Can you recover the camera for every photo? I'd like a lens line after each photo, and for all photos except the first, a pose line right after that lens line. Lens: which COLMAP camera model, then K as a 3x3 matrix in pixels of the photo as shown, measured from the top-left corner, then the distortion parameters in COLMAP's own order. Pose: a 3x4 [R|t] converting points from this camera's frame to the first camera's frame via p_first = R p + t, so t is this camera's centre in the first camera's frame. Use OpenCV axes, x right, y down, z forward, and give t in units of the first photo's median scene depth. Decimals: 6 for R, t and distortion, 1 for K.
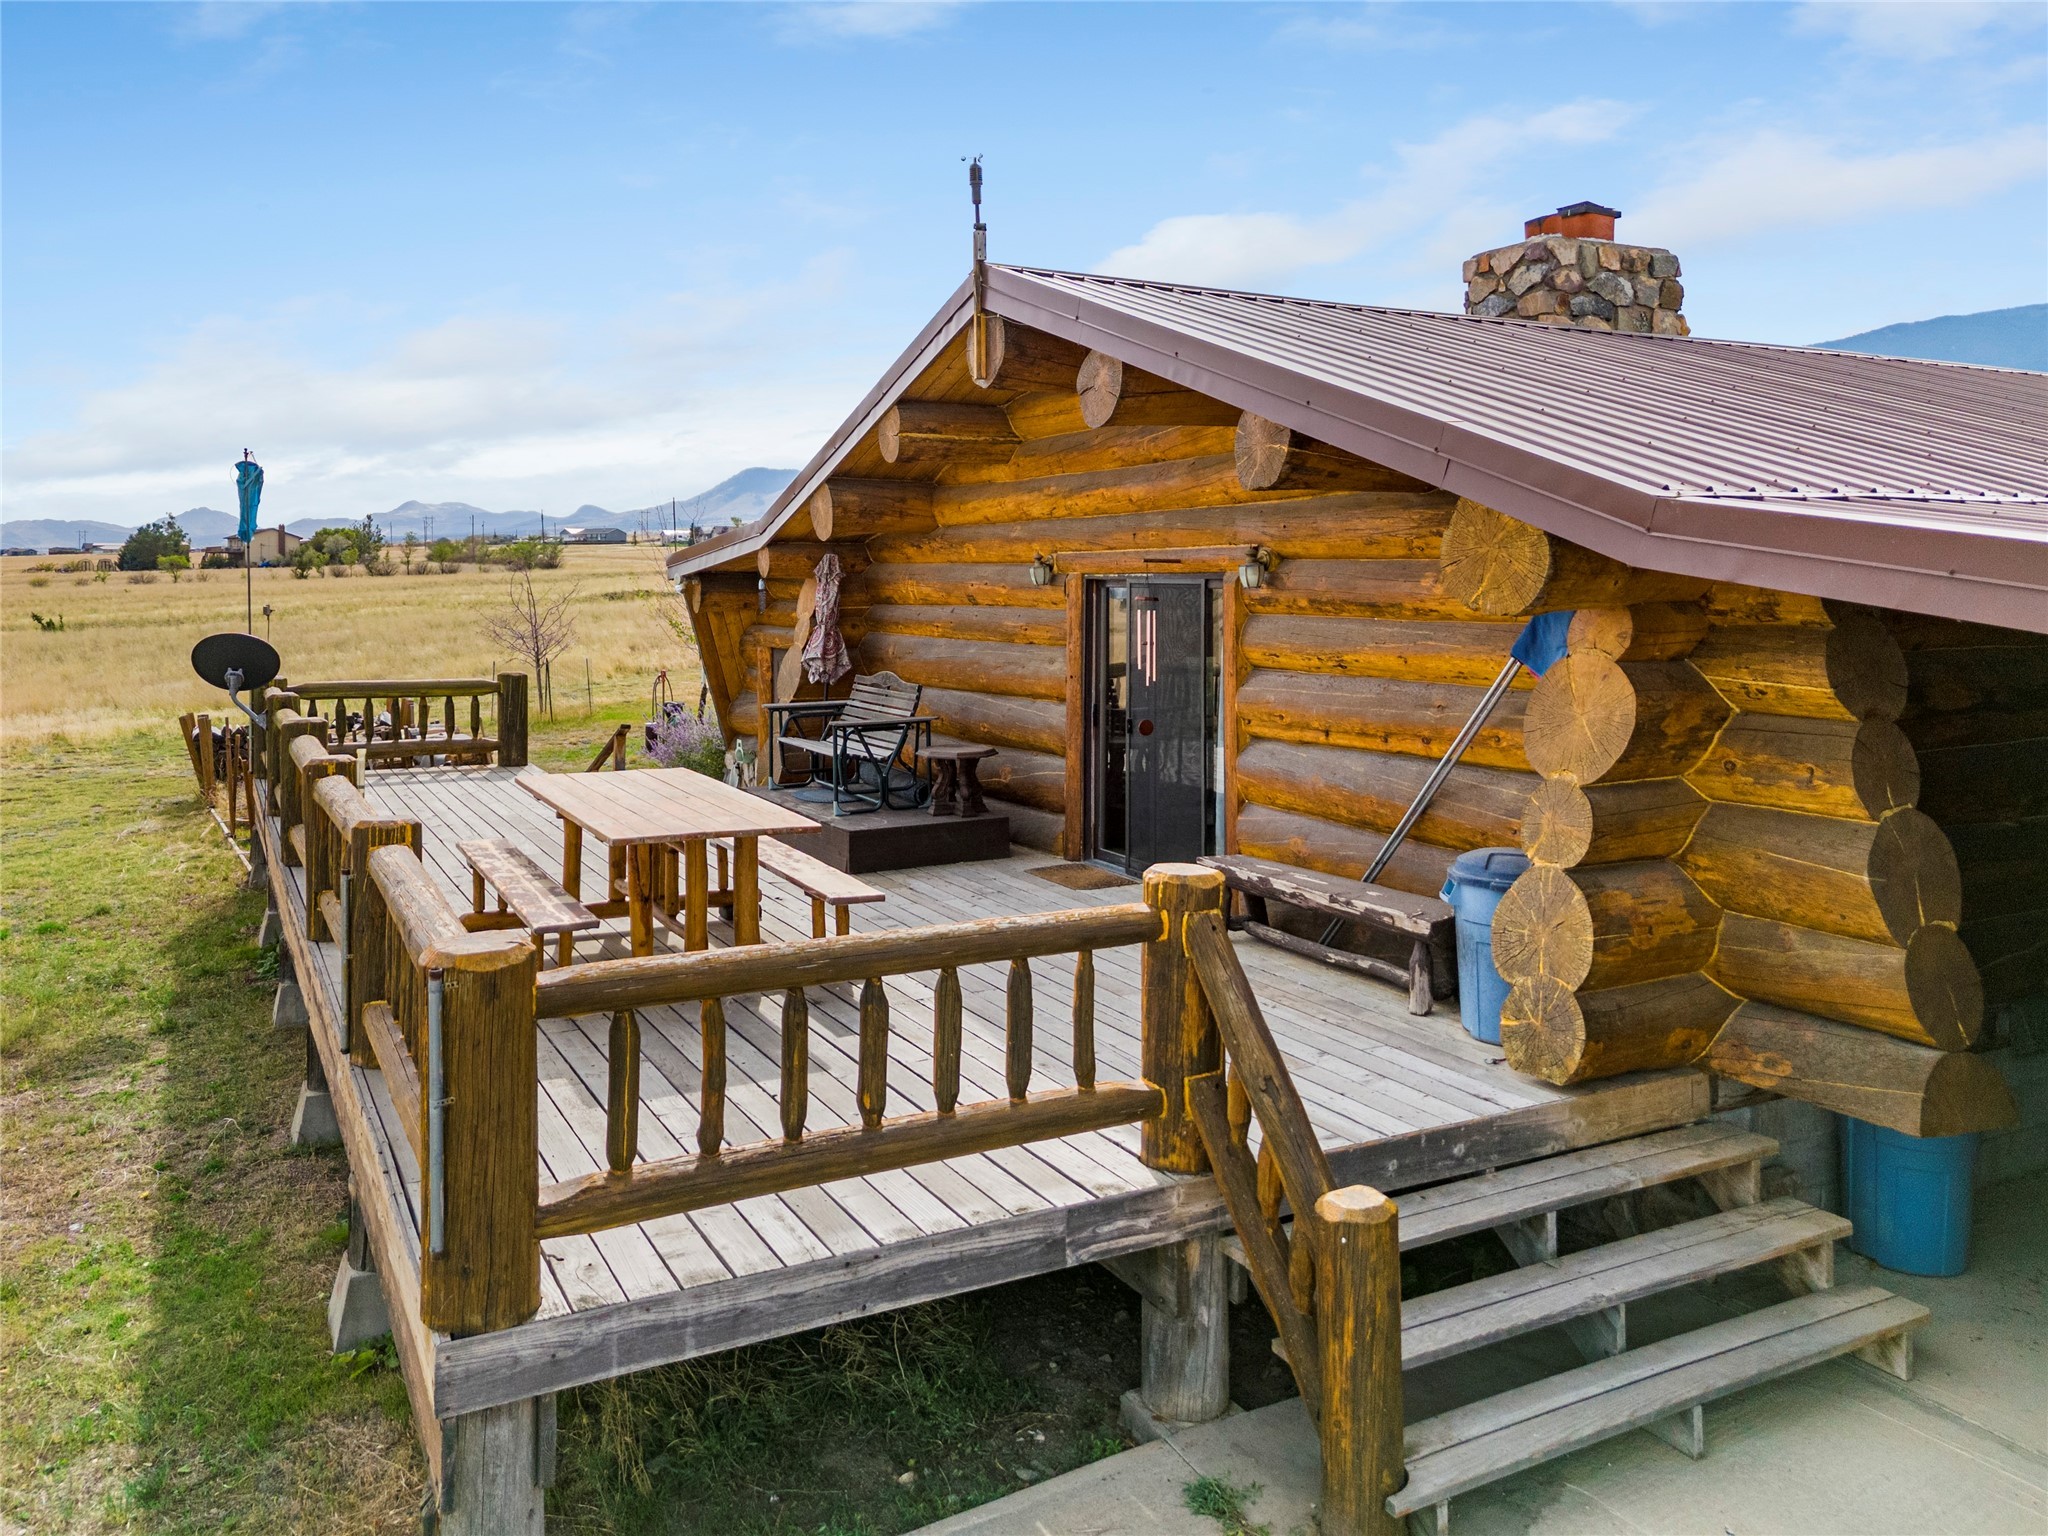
lens RADIAL K [[1531.1, 0, 1022.7], [0, 1531.1, 611.2], [0, 0, 1]] dist [0.058608, -0.010665]
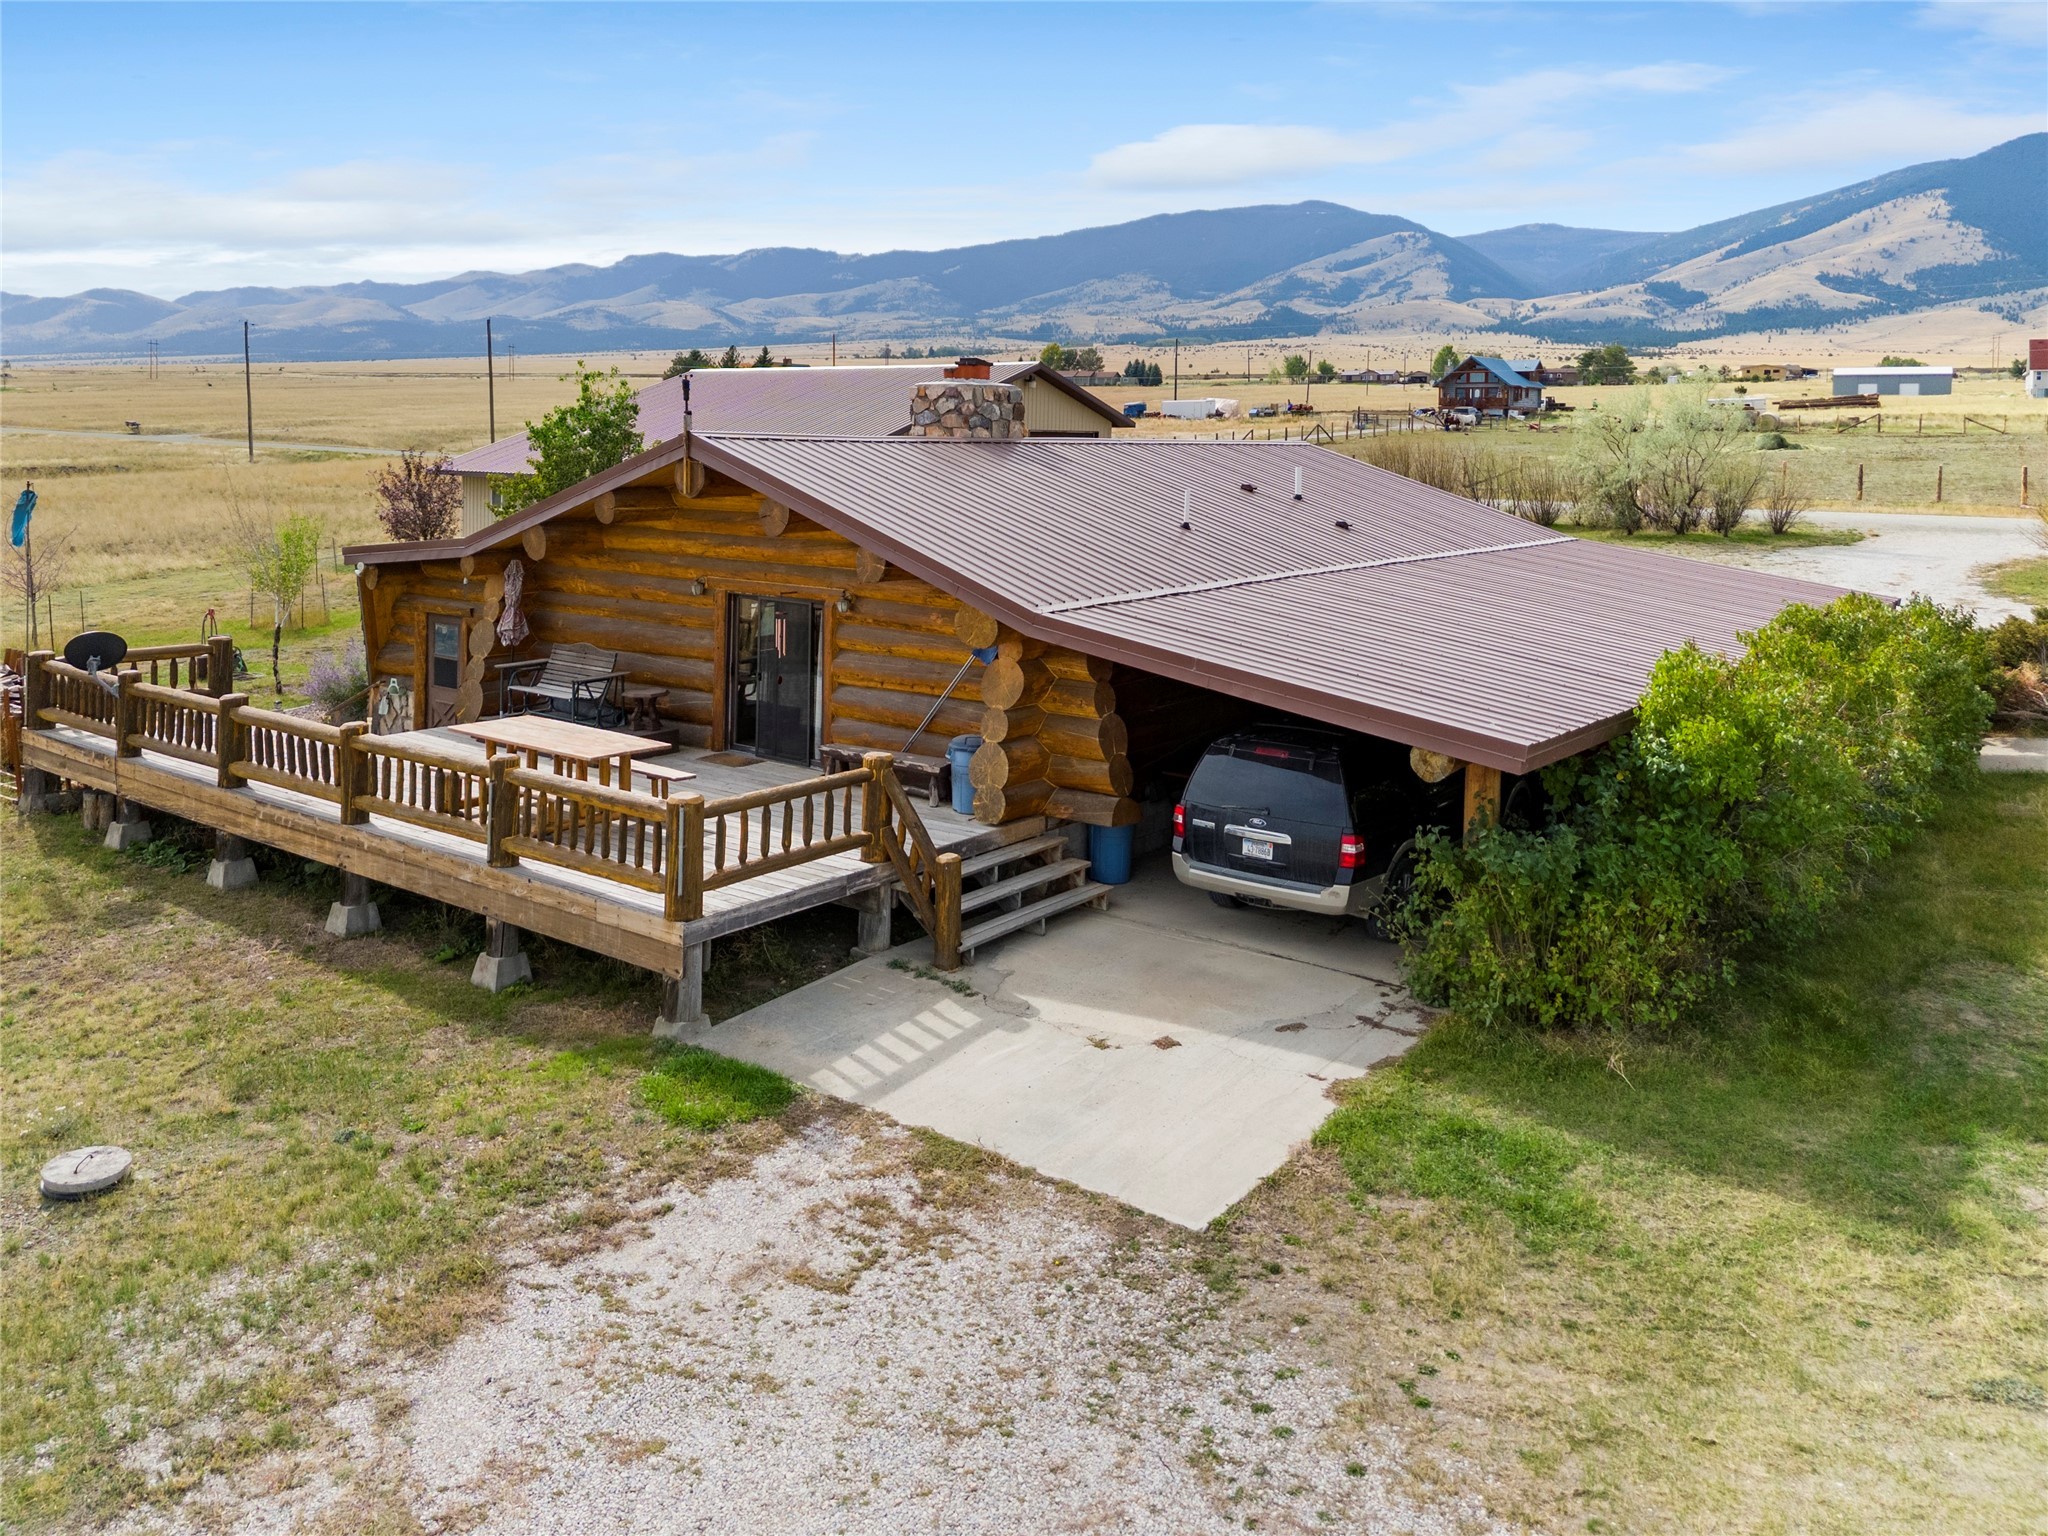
lens RADIAL K [[1573.8, 0, 1032.0], [0, 1573.8, 515.8], [0, 0, 1]] dist [0.062945, -0.059189]
pose [[0.908660, -0.006471, 0.417487, -0.665676], [-0.006965, 0.999506, 0.030651, -0.281112], [-0.417479, -0.030759, 0.908166, -1.348059]]
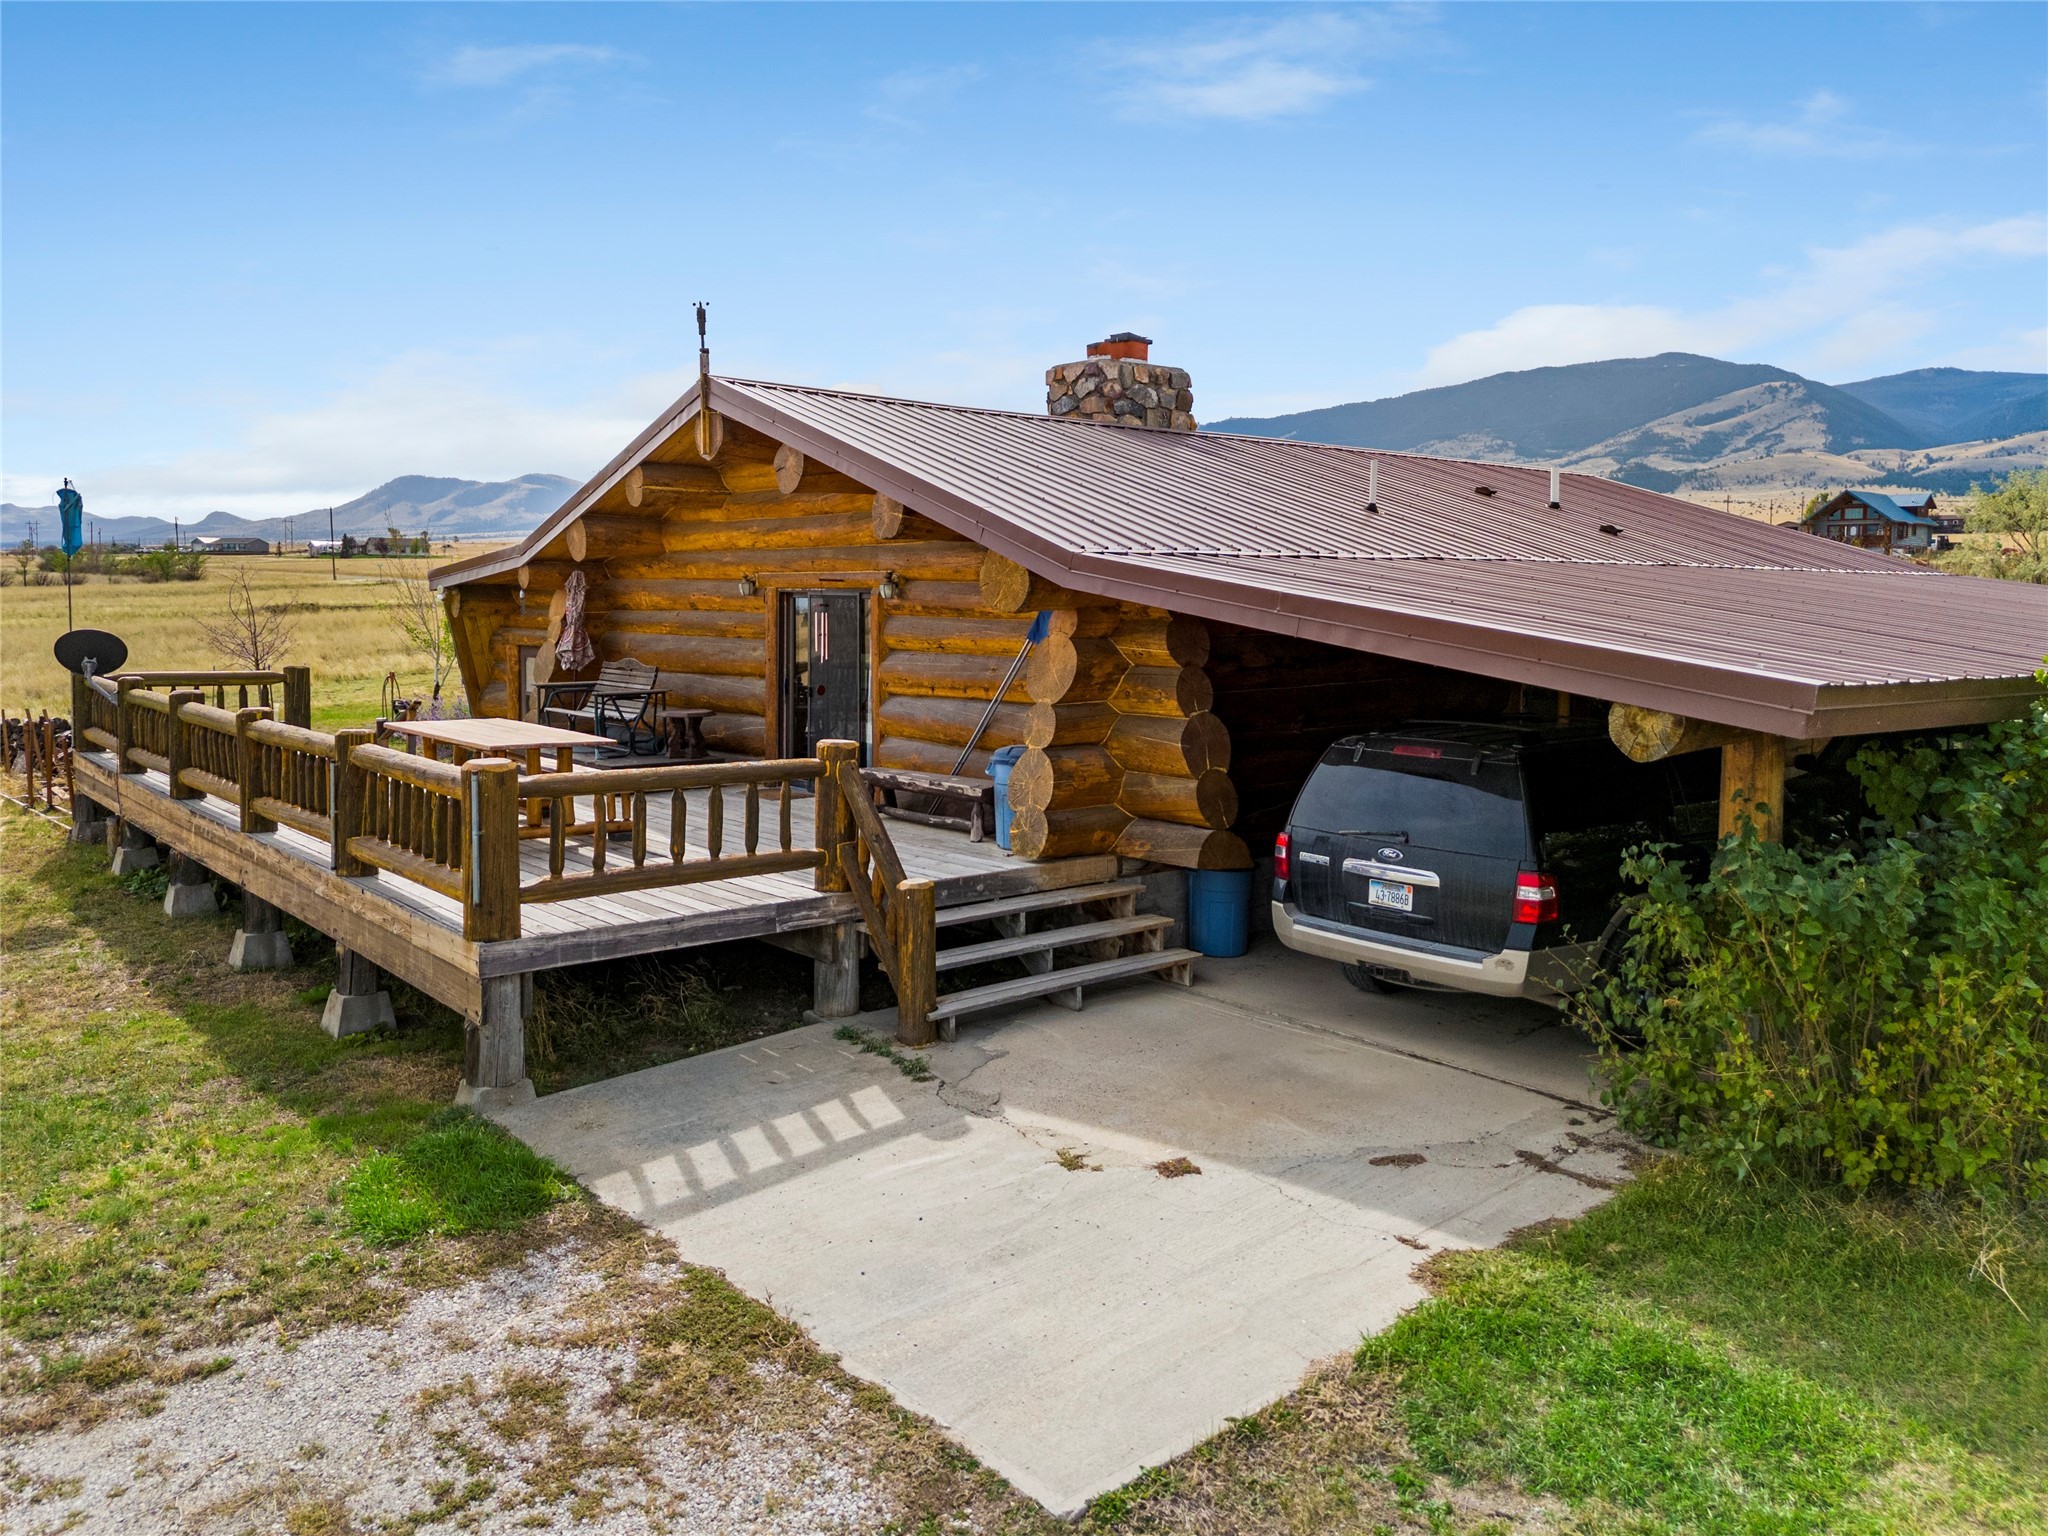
lens RADIAL K [[1517.7, 0, 1029.9], [0, 1517.7, 694.3], [0, 0, 1]] dist [0.064143, -0.046776]
pose [[0.977526, -0.004363, 0.210768, -0.049683], [-0.004733, 0.999079, 0.042635, 0.021496], [-0.210760, -0.042675, 0.976606, -0.754567]]
